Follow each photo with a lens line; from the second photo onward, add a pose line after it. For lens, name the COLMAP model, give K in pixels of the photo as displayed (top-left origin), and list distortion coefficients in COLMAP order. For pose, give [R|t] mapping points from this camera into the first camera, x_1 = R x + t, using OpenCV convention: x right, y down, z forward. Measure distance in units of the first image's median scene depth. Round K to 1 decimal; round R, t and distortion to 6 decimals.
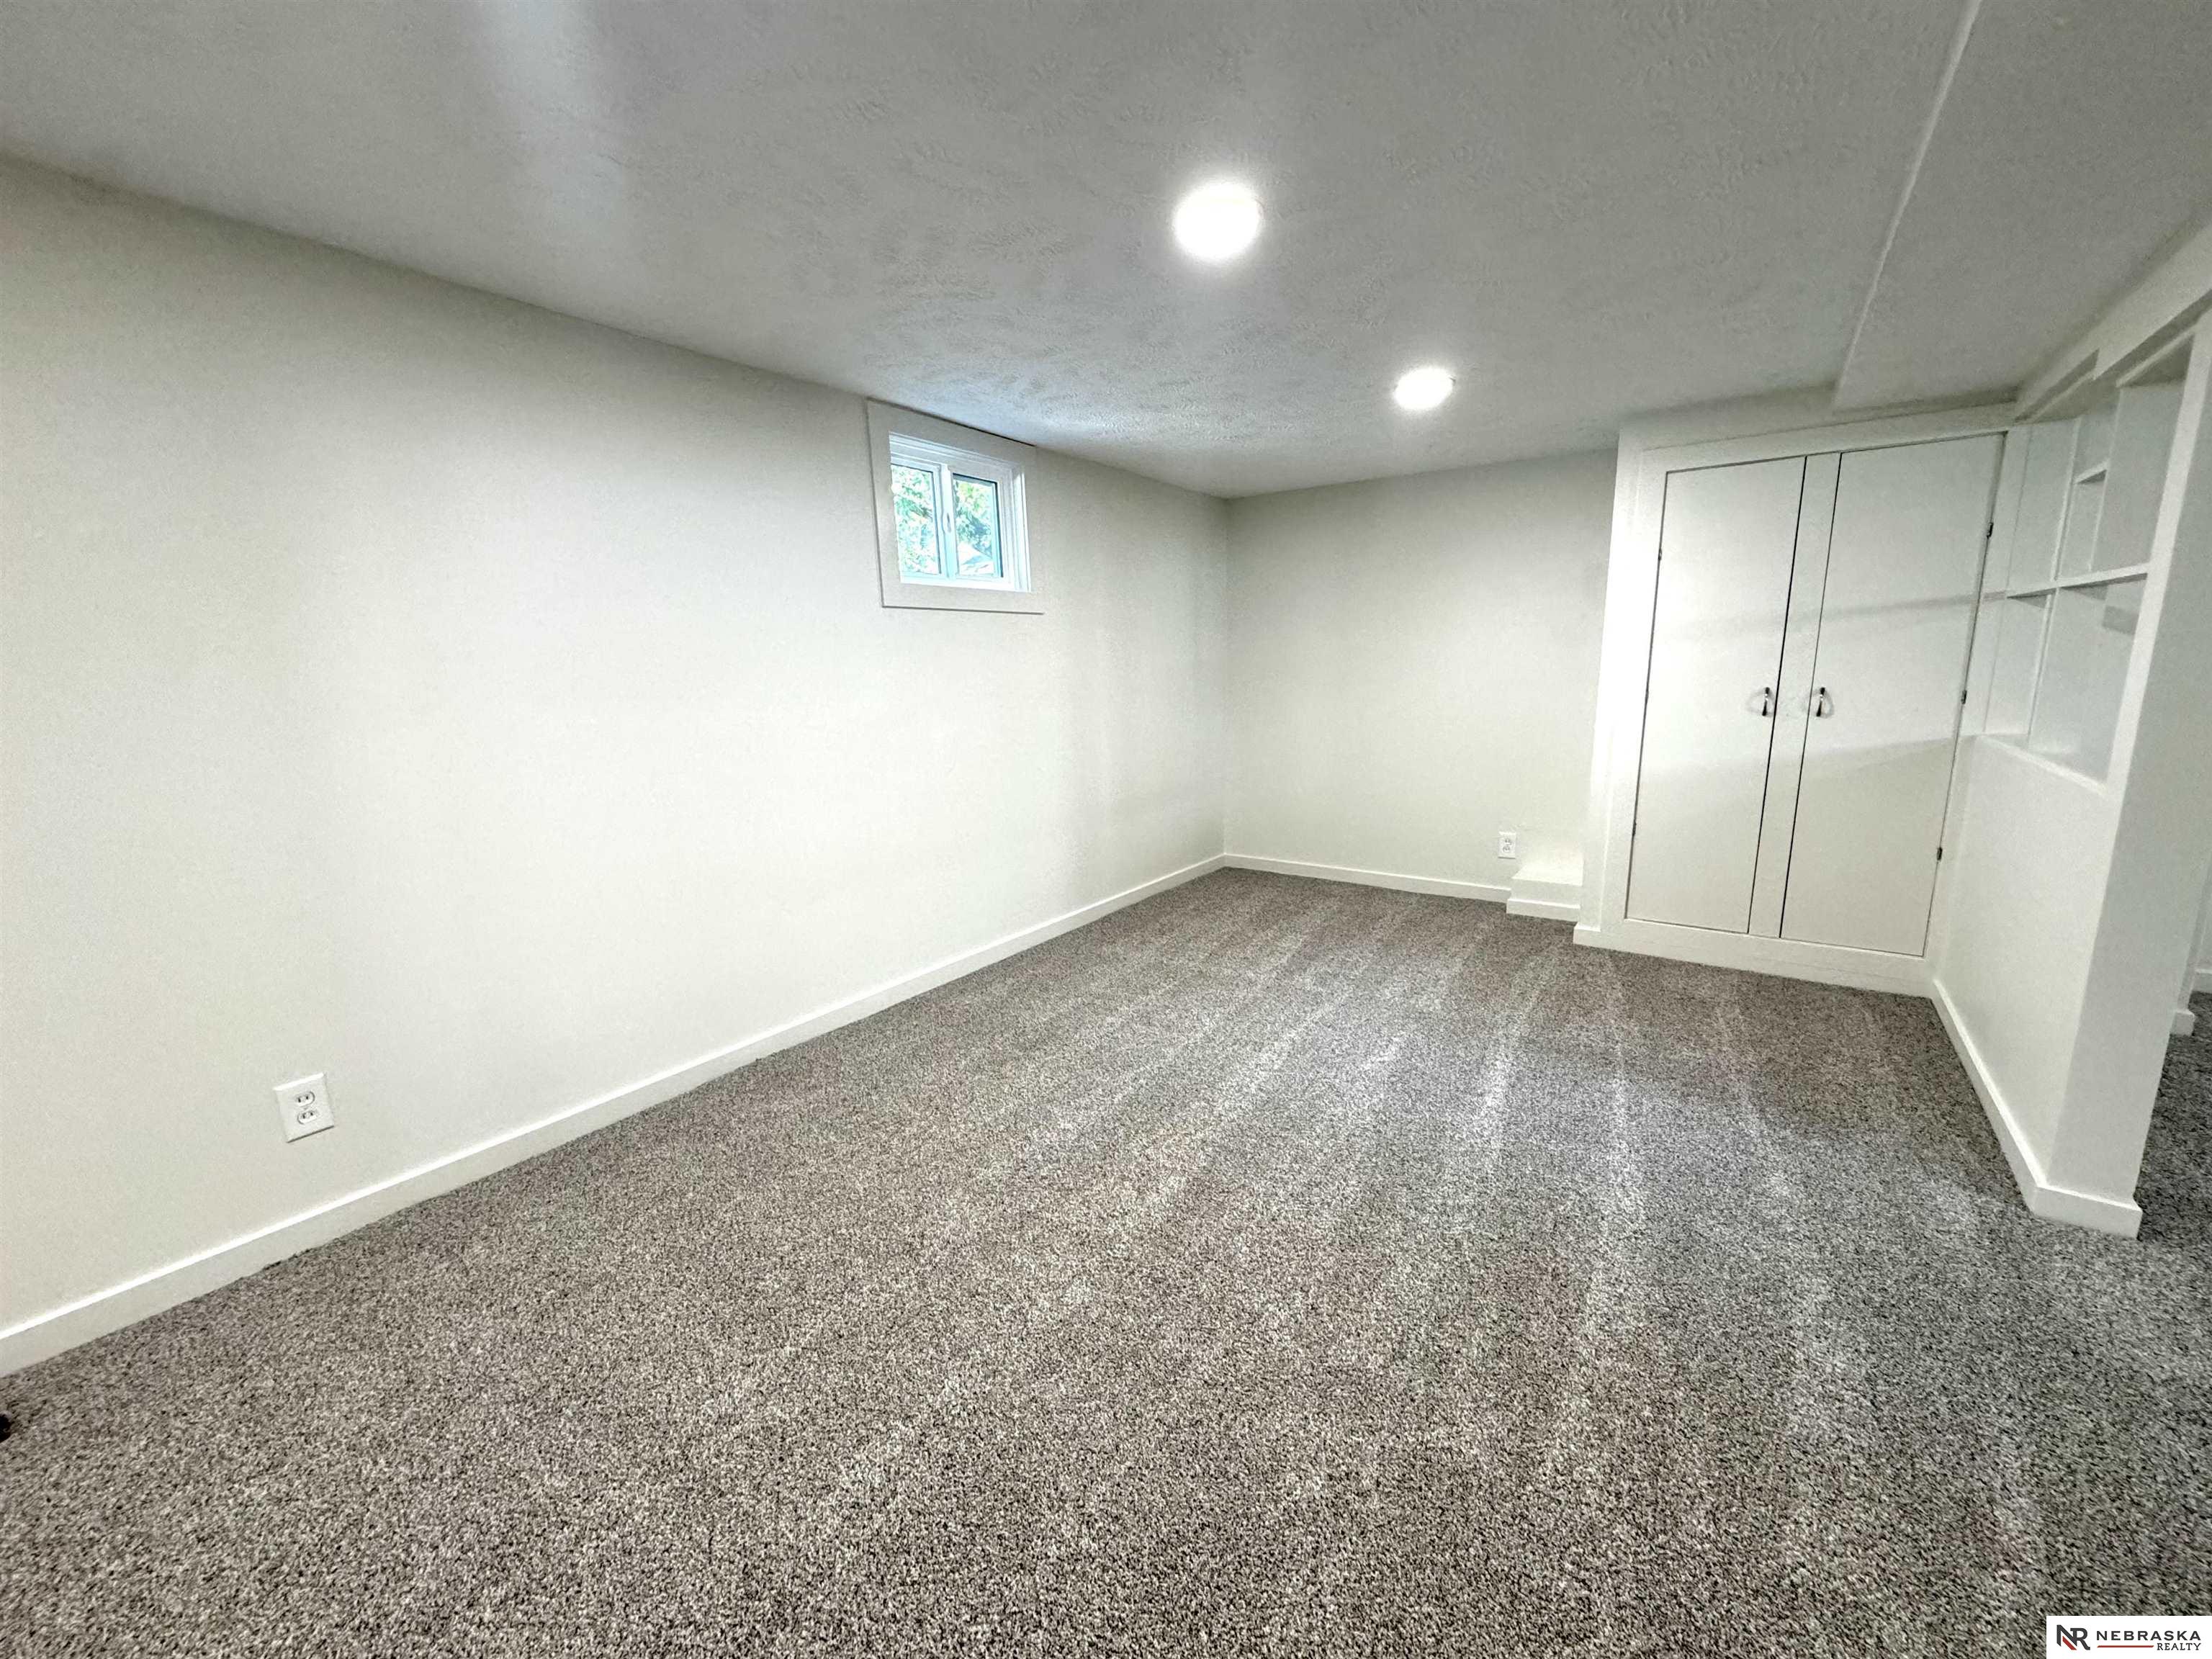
lens RADIAL K [[882.9, 0, 1103.7], [0, 882.9, 832.9], [0, 0, 1]] dist [0.001152, 0.000324]
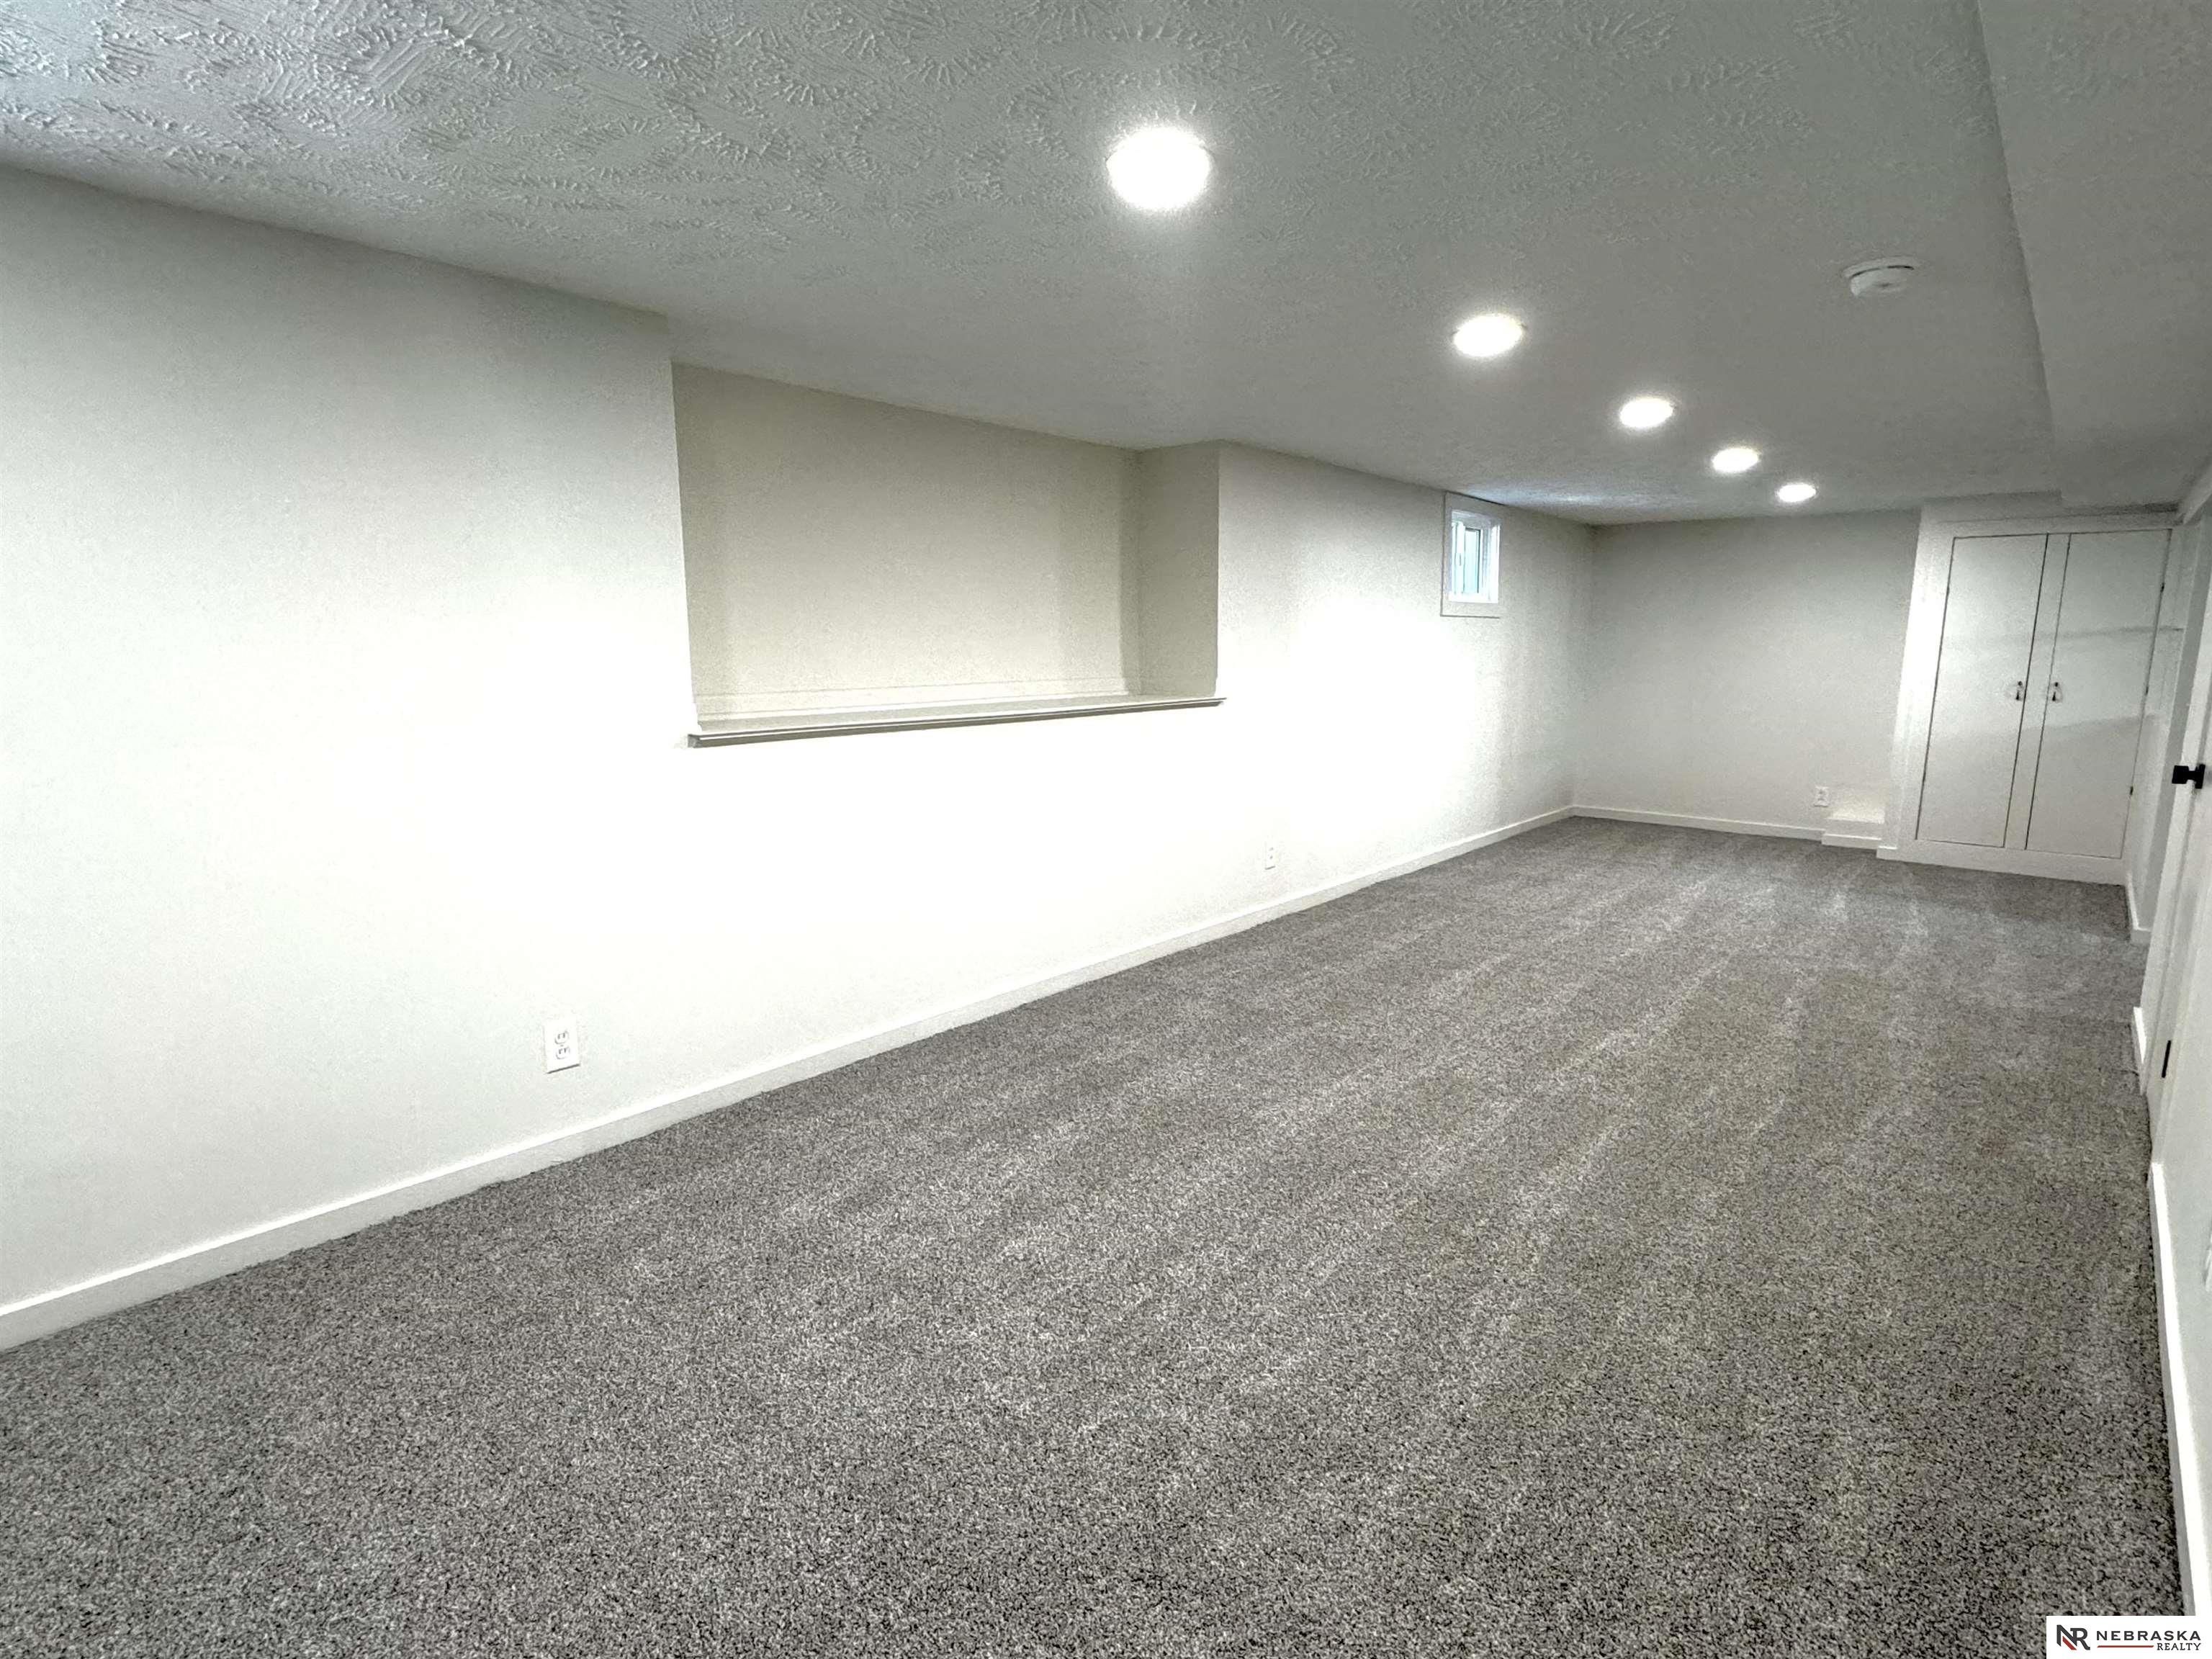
lens RADIAL K [[1133.3, 0, 1101.8], [0, 1133.3, 813.3], [0, 0, 1]] dist [-0.001266, -0.000398]
pose [[0.995489, 0.039199, -0.086403, -0.625610], [-0.041315, 0.998885, -0.022830, 0.166918], [0.085411, 0.026297, 0.995999, -1.038093]]
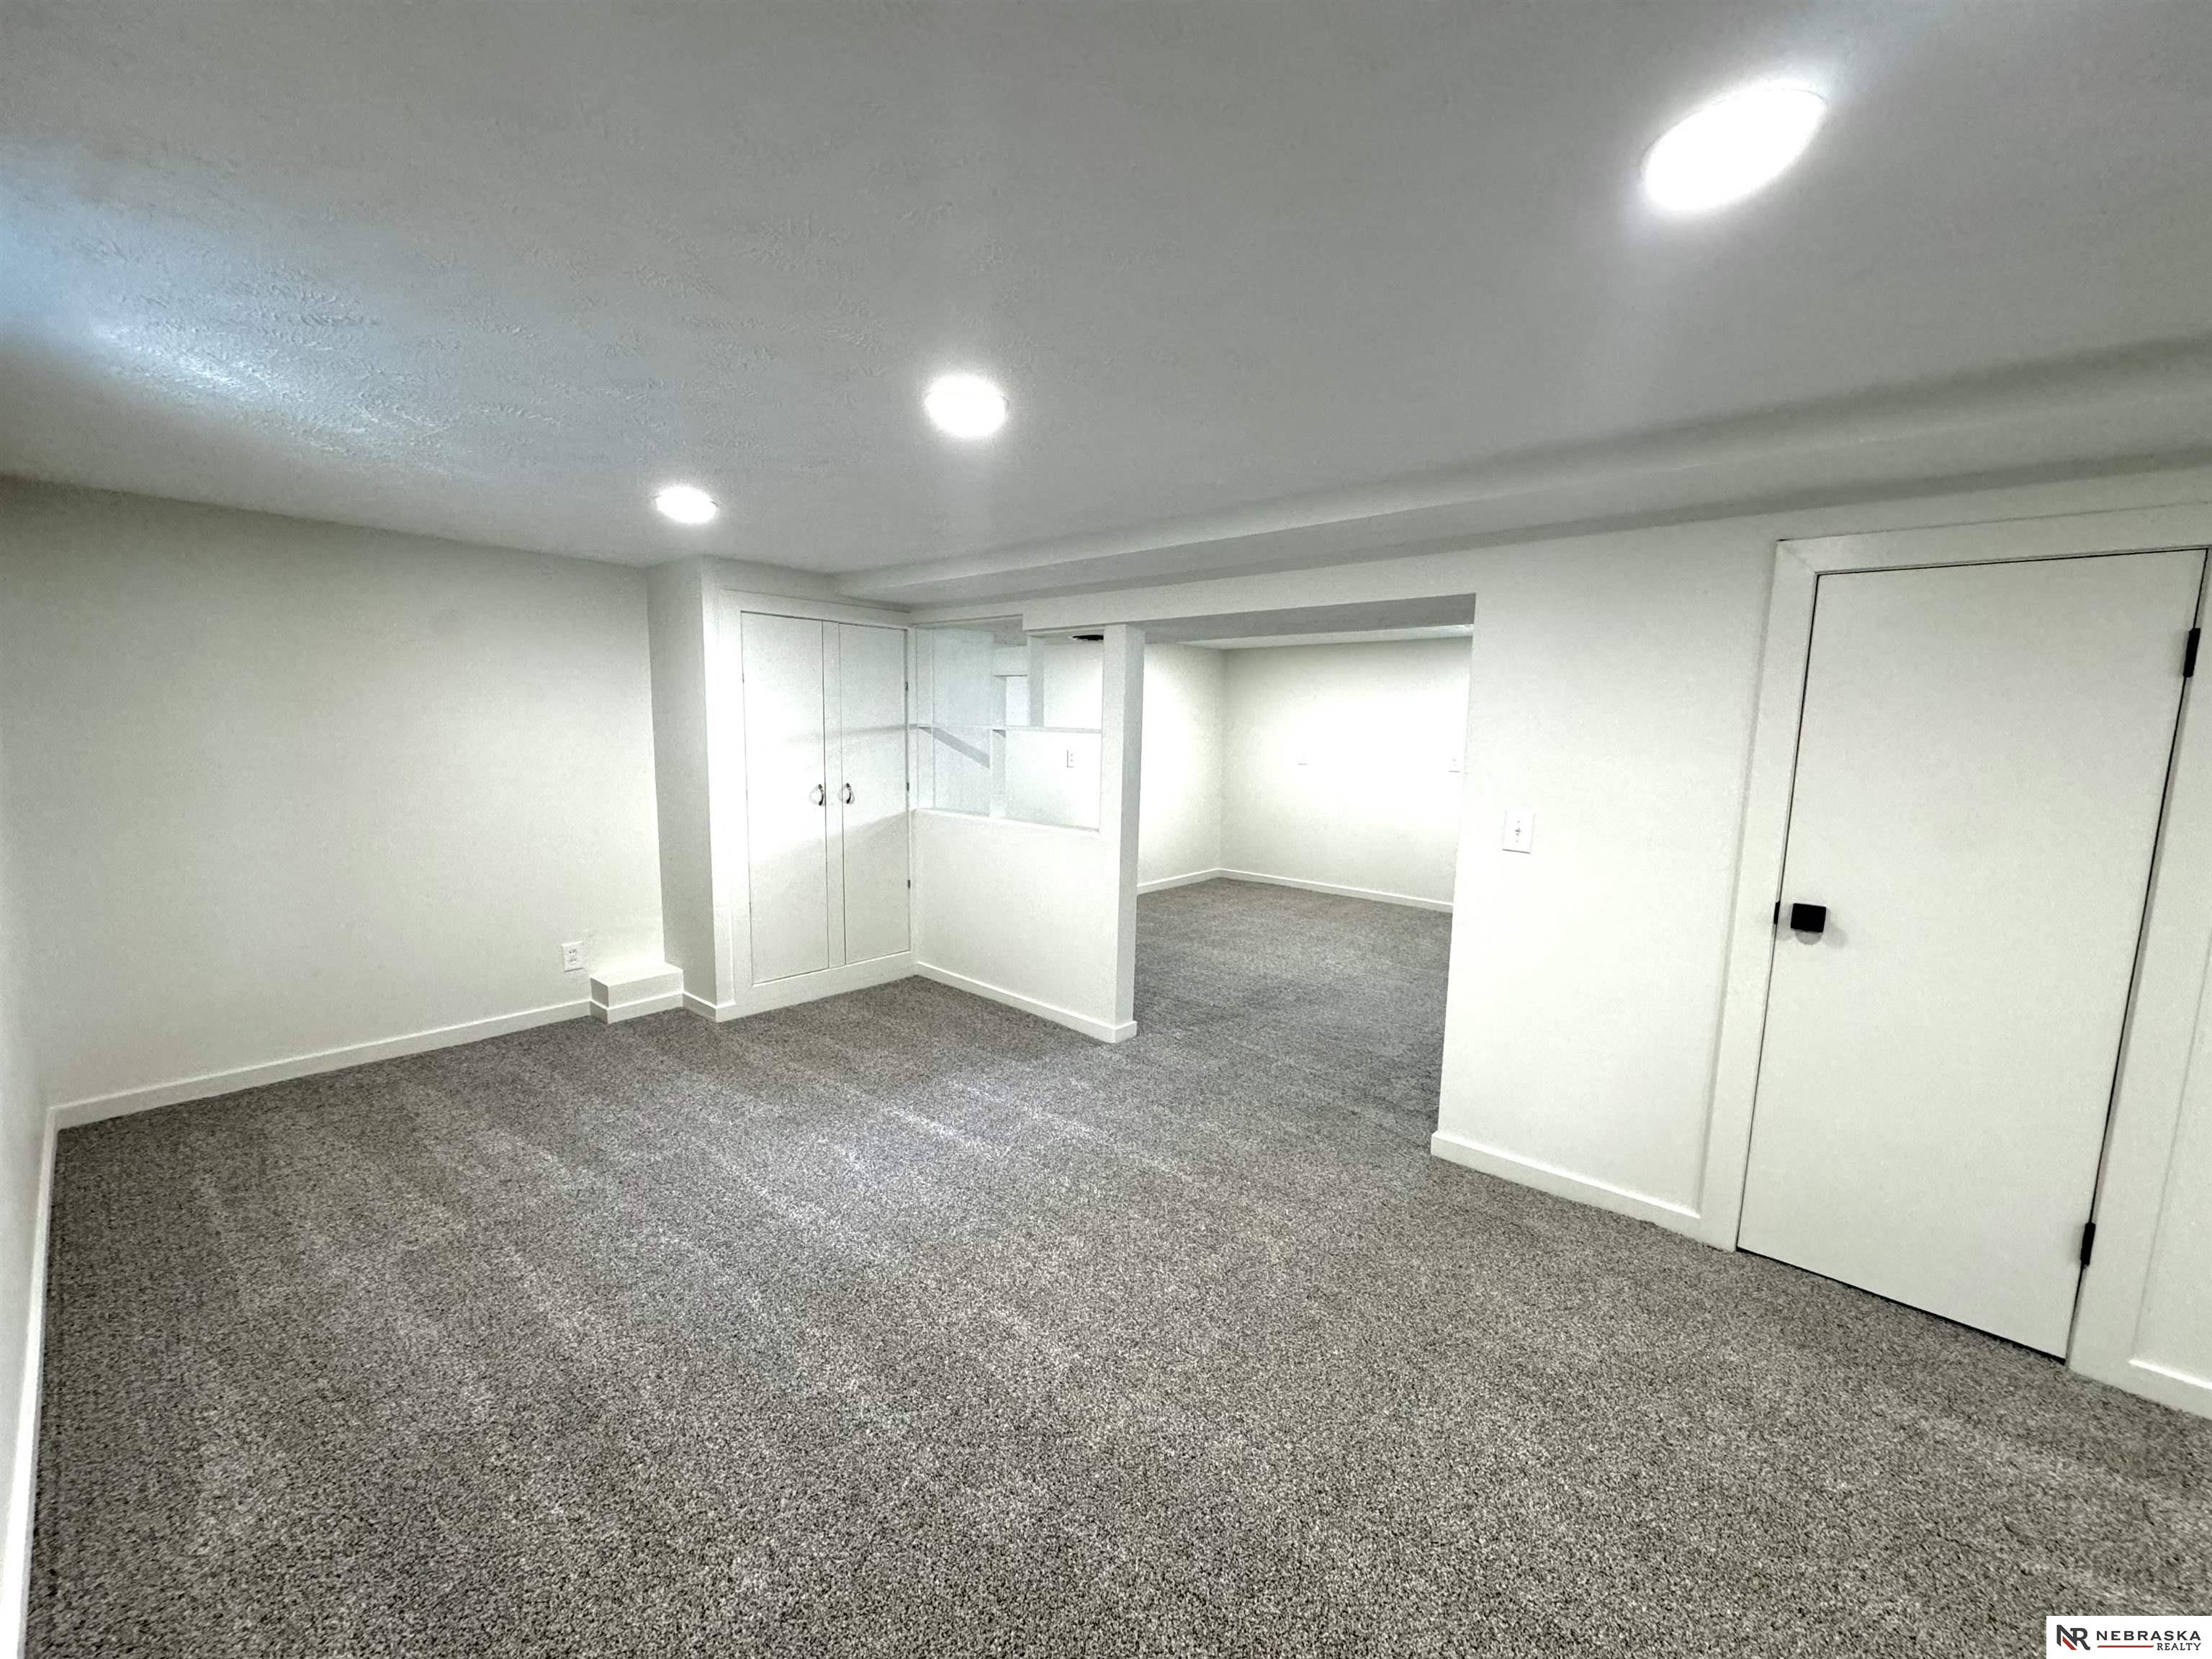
lens RADIAL K [[882.9, 0, 1103.7], [0, 882.9, 832.9], [0, 0, 1]] dist [0.001152, 0.000324]
pose [[0.091247, -0.101522, 0.990640, -0.529902], [0.168980, 0.981942, 0.085066, -0.129178], [-0.981387, 0.159636, 0.106754, 0.429714]]
